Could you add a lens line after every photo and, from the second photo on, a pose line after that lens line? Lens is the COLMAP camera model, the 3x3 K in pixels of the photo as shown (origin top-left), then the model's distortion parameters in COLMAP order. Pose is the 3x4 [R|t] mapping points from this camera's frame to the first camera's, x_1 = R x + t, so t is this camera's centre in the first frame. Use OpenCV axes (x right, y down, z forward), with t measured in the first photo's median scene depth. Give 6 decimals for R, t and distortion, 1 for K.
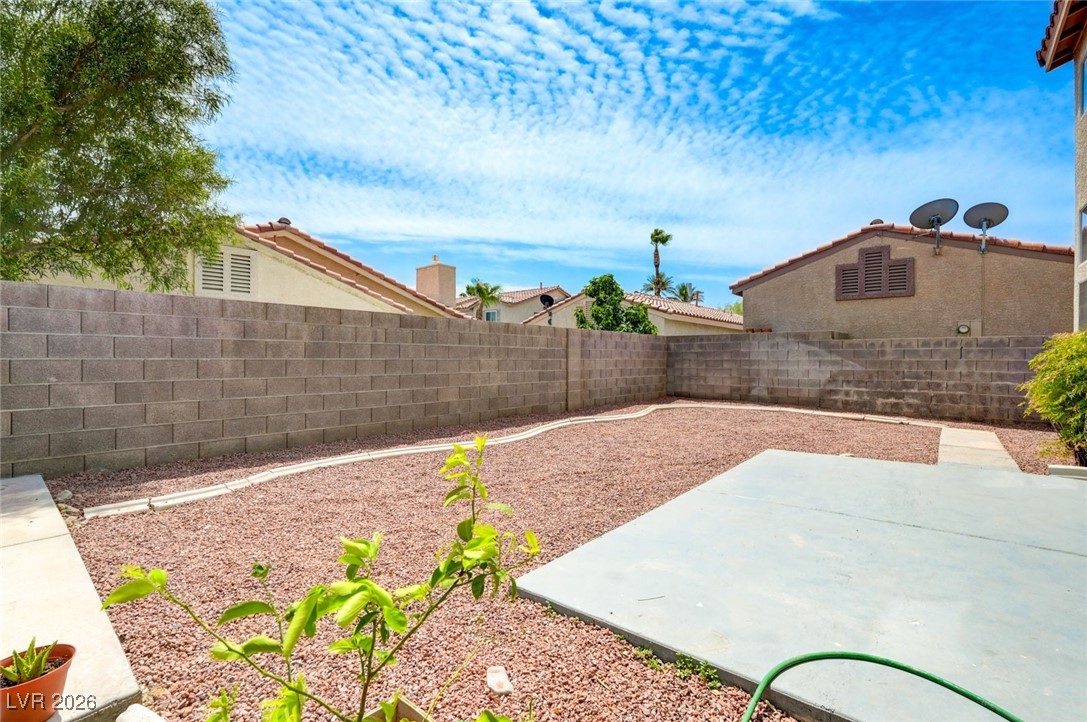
lens RADIAL K [[479.9, 0, 547.8], [0, 479.9, 356.0], [0, 0, 1]] dist [-0.004681, -0.000208]
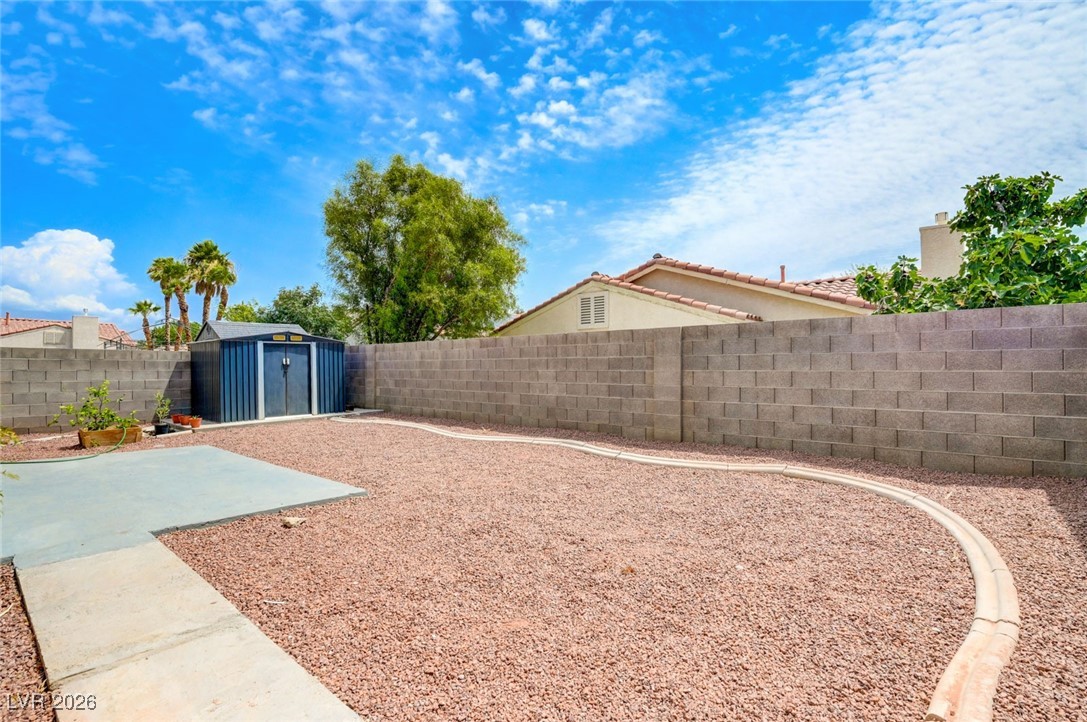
lens RADIAL K [[479.9, 0, 538.3], [0, 479.9, 367.9], [0, 0, 1]] dist [-0.004681, -0.000208]
pose [[0.010594, -0.003971, -0.999936, 0.896153], [0.005504, 0.999977, -0.003913, 0.005337], [0.999929, -0.005462, 0.010616, 0.931837]]
